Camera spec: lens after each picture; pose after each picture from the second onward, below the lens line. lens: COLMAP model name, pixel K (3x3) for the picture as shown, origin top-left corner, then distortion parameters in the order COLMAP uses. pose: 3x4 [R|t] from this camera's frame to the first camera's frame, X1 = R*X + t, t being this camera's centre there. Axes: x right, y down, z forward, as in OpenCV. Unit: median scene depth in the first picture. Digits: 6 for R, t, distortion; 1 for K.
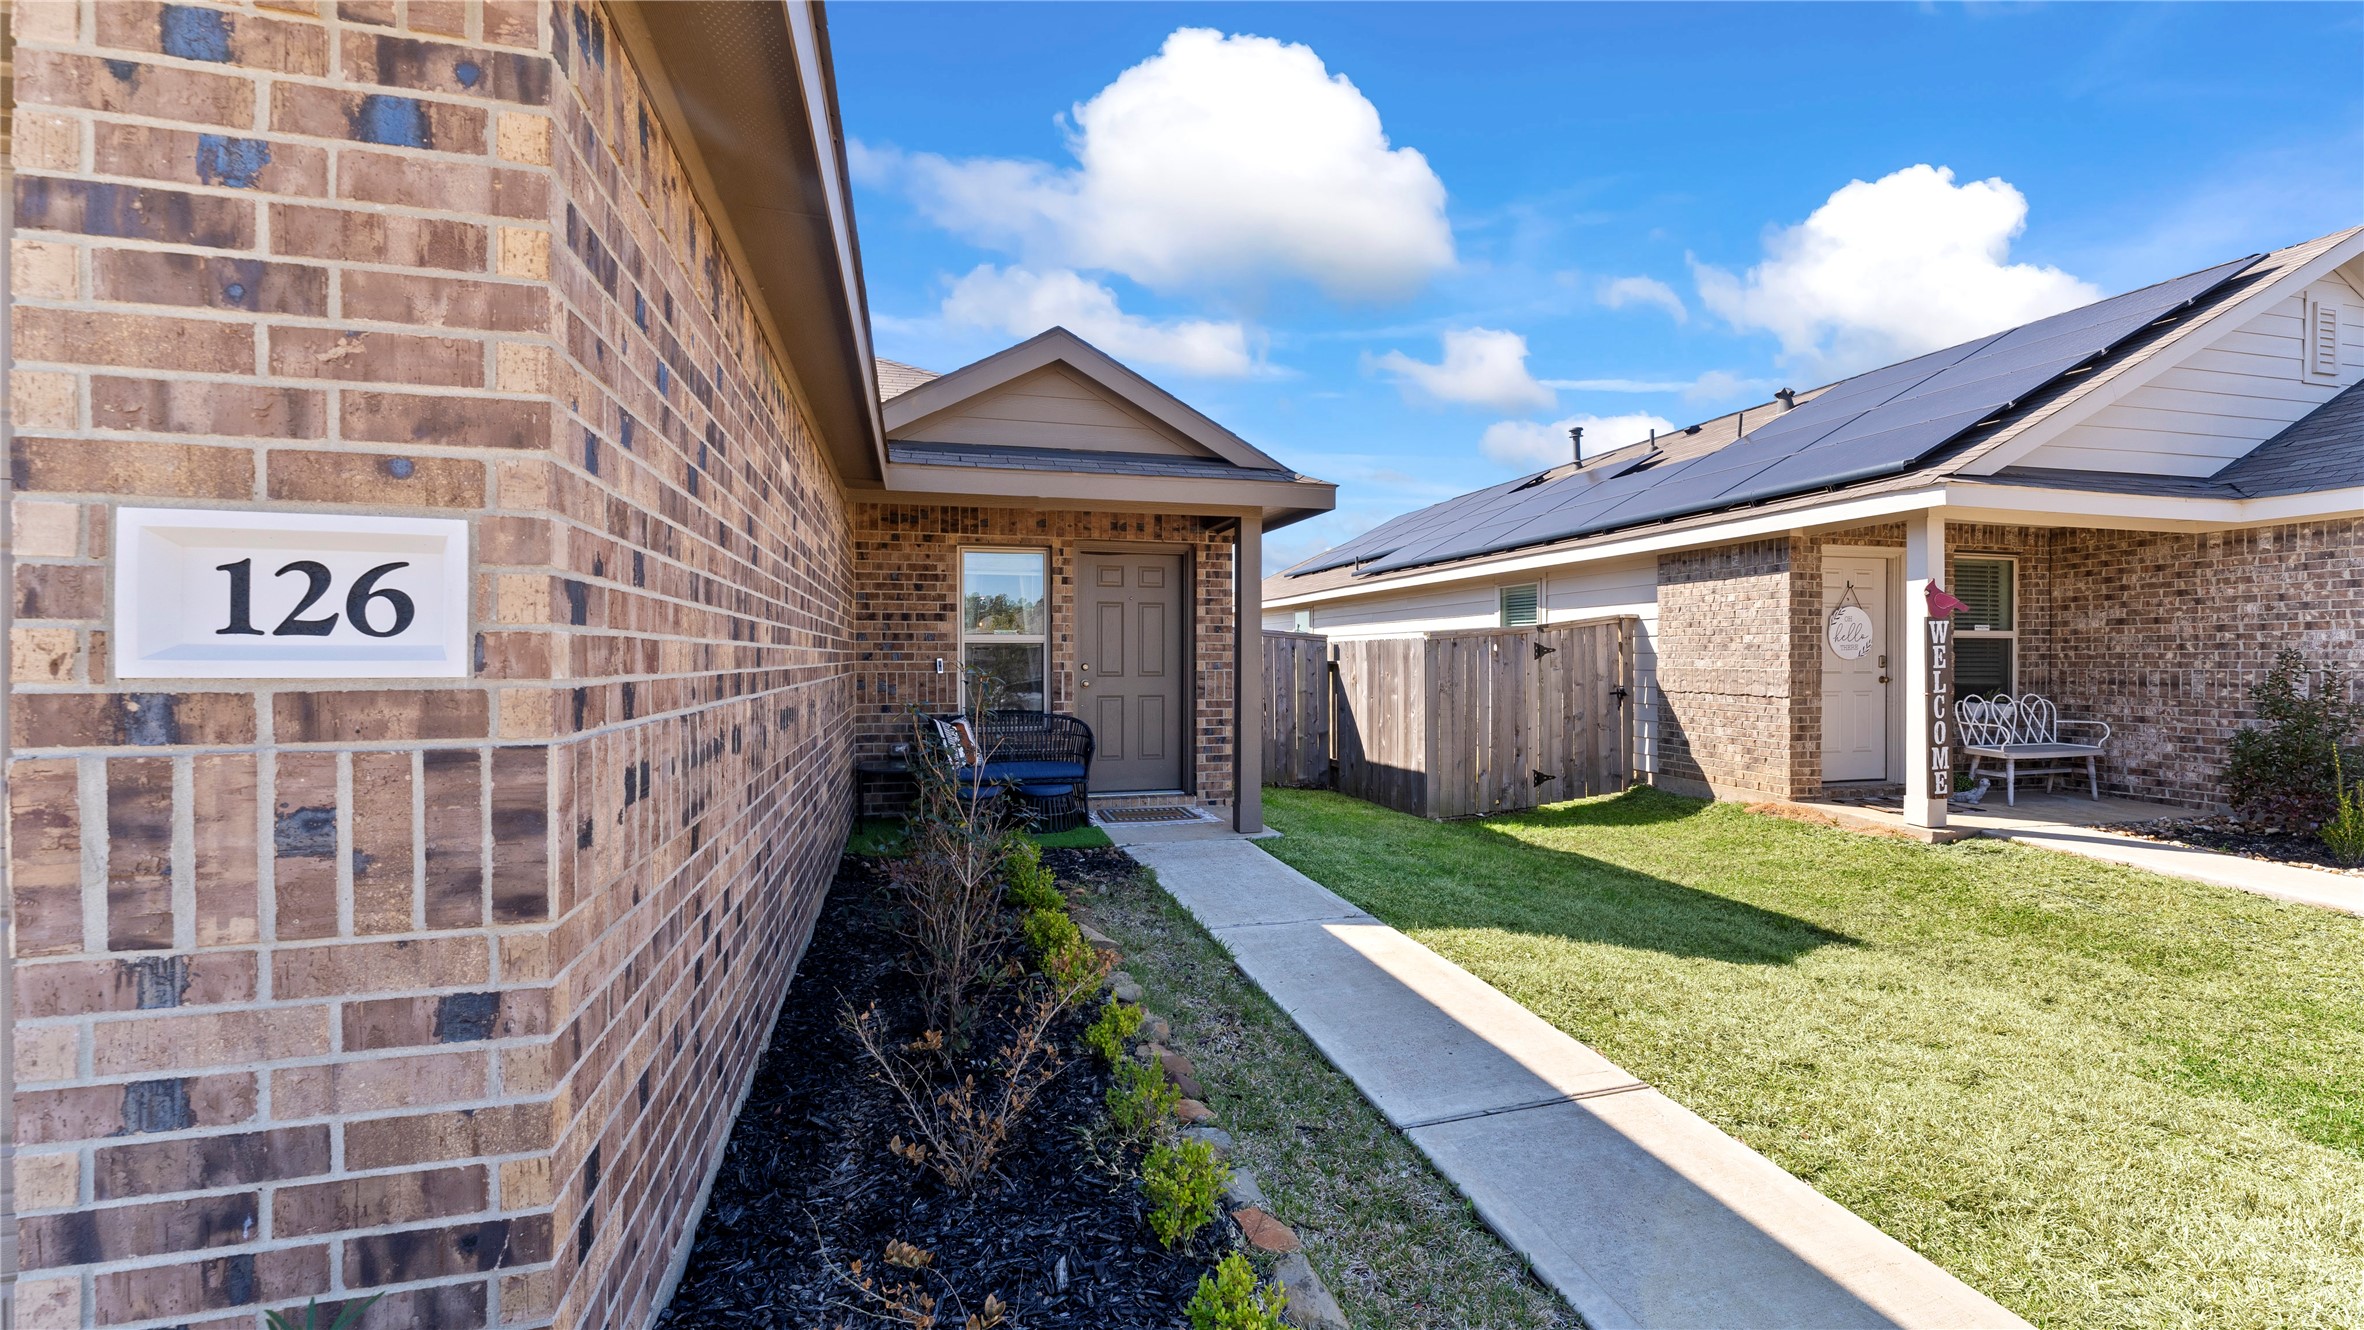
lens RADIAL K [[953.2, 0, 1183.6], [0, 953.2, 663.6], [0, 0, 1]] dist [0.001293, -0.000104]
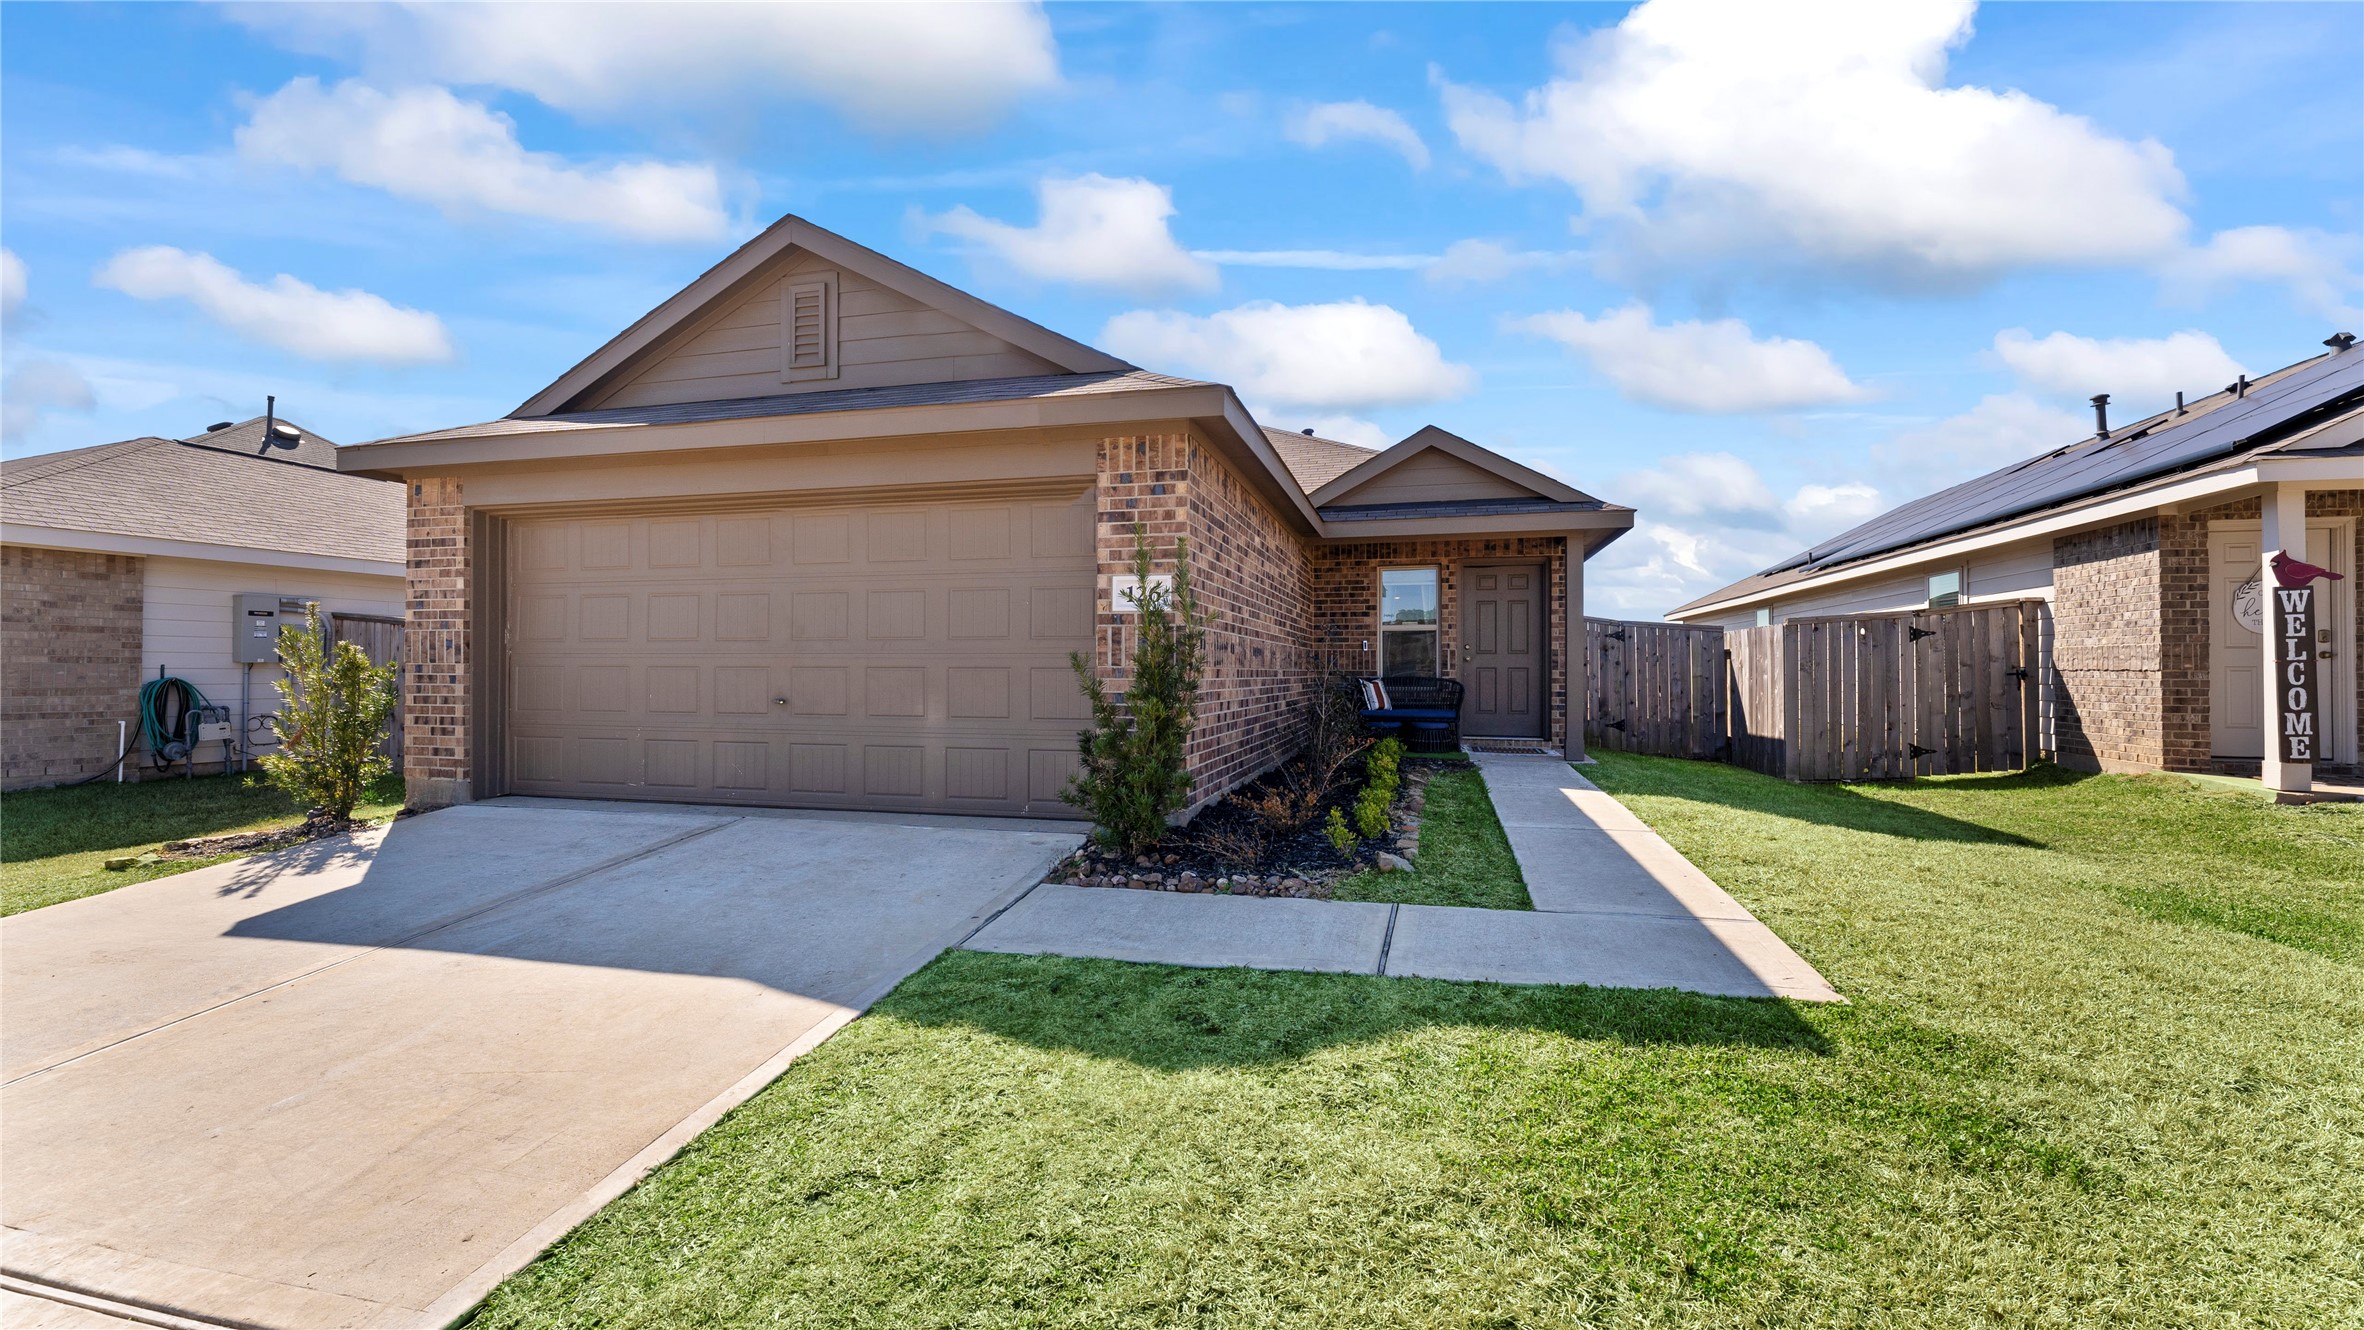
lens RADIAL K [[949.0, 0, 1180.2], [0, 949.0, 661.8], [0, 0, 1]] dist [0.002013, 0.000026]
pose [[0.864855, -0.001927, -0.502018, 0.238043], [-0.006750, 0.999858, -0.015467, 0.050654], [0.501976, 0.016765, 0.864719, -0.442255]]
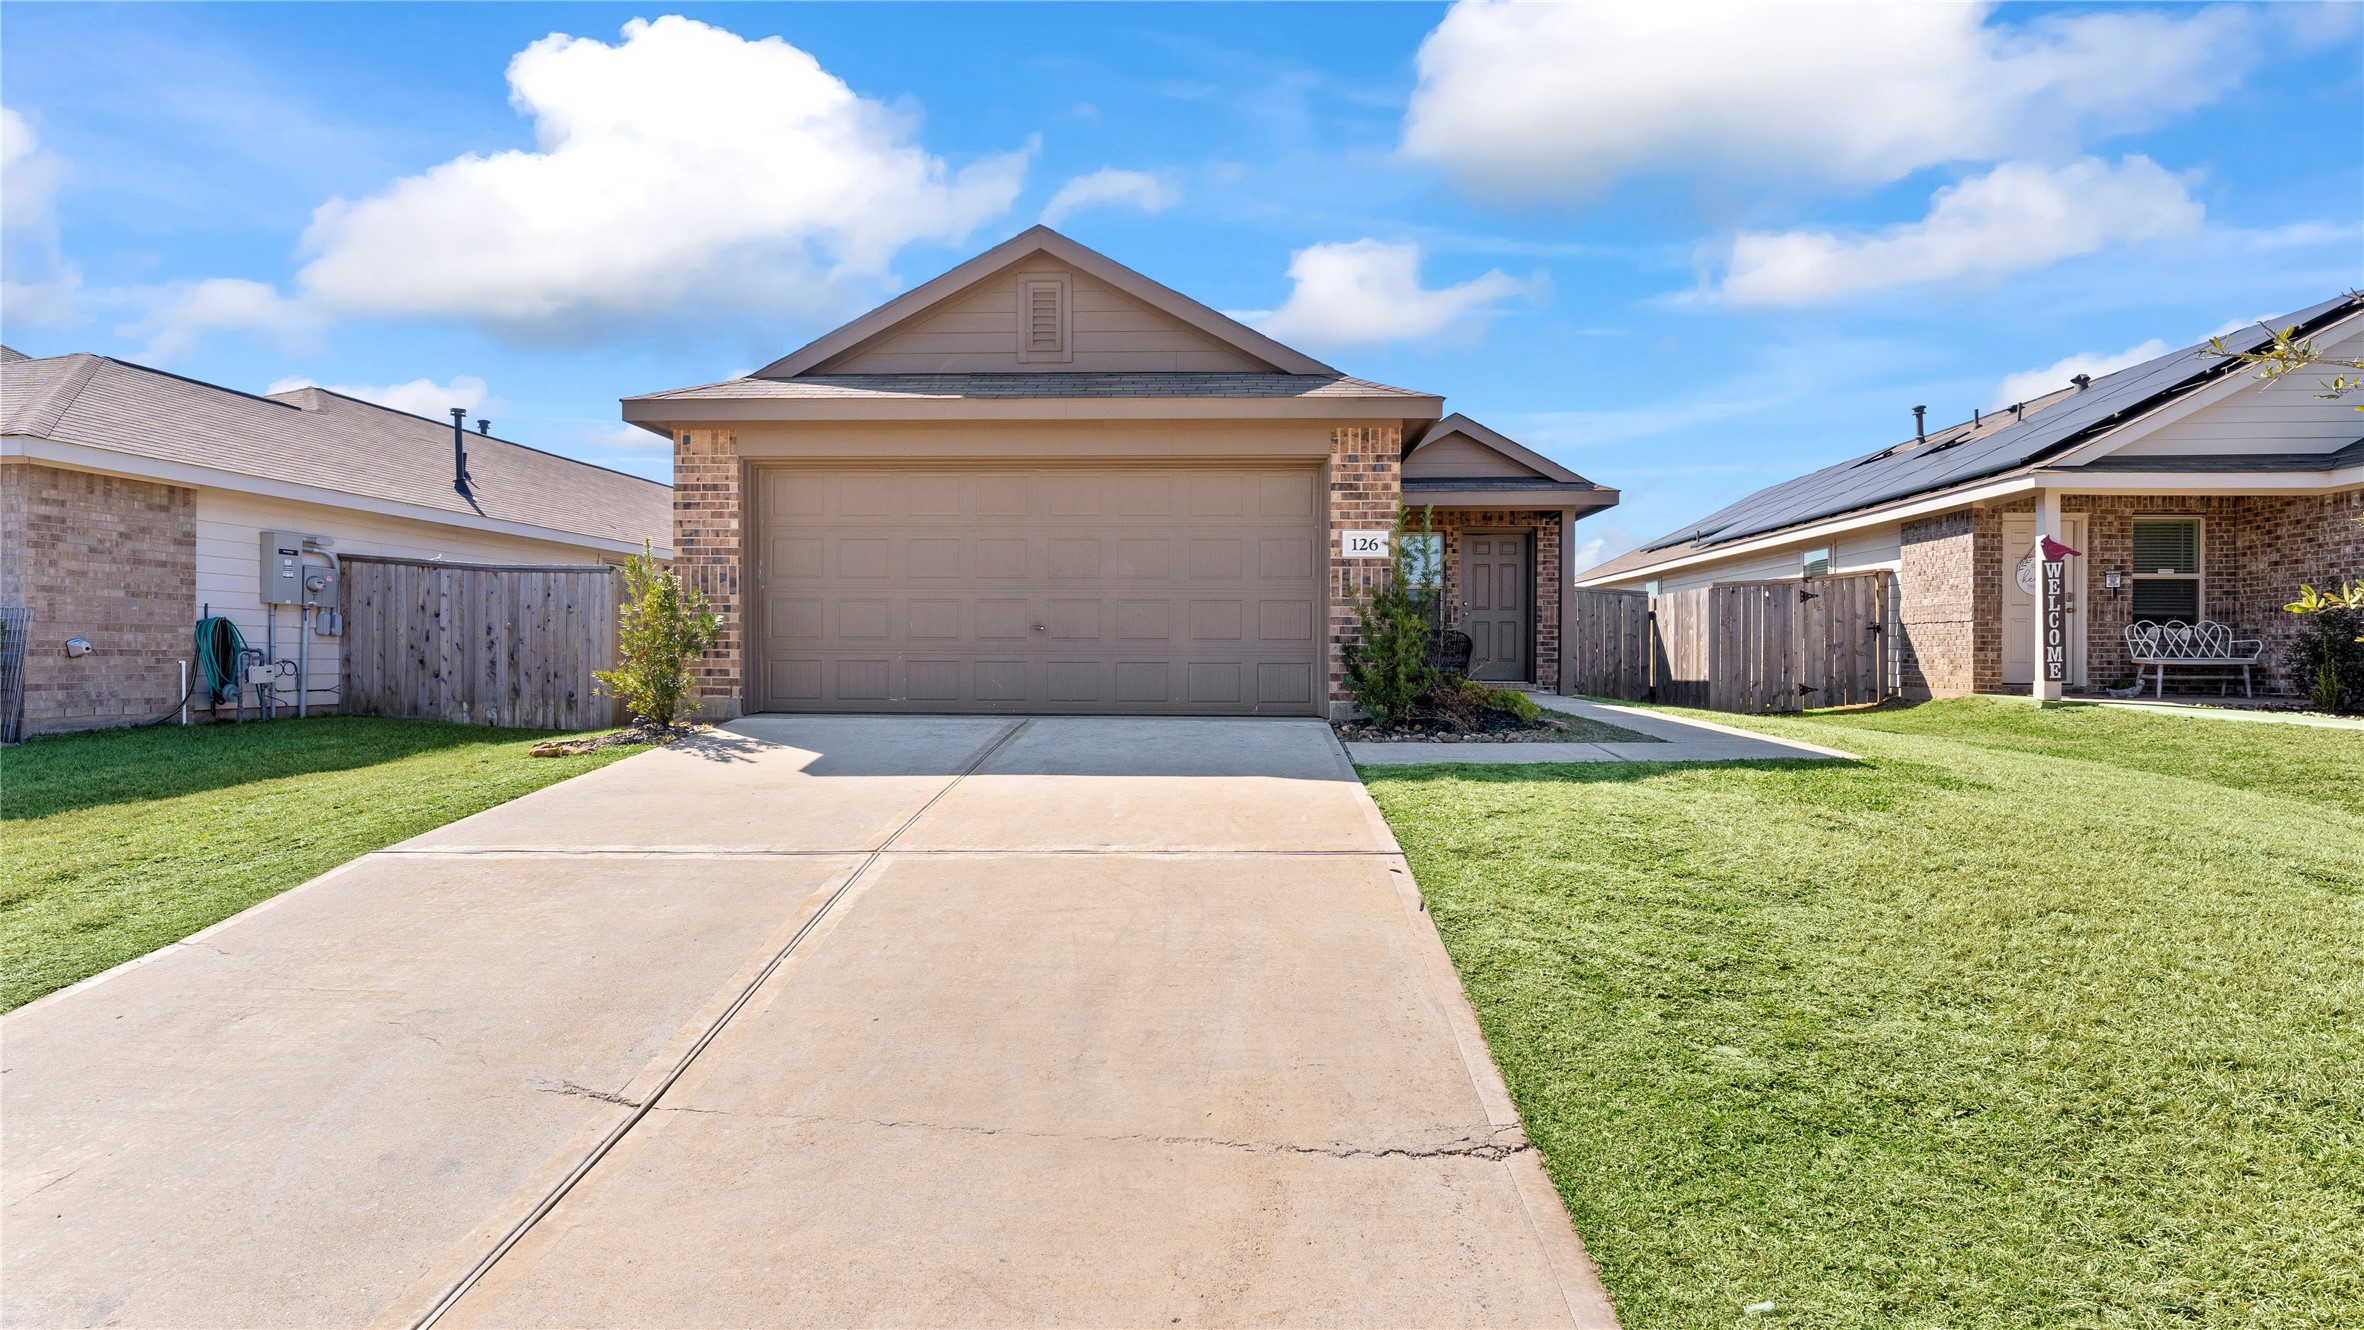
lens RADIAL K [[1104.3, 0, 1187.0], [0, 1104.3, 659.5], [0, 0, 1]] dist [-0.000689, -0.000540]
pose [[0.949010, 0.005859, -0.315191, 0.041744], [-0.007553, 0.999963, -0.004152, 0.111862], [0.315155, 0.006321, 0.949019, -0.961844]]
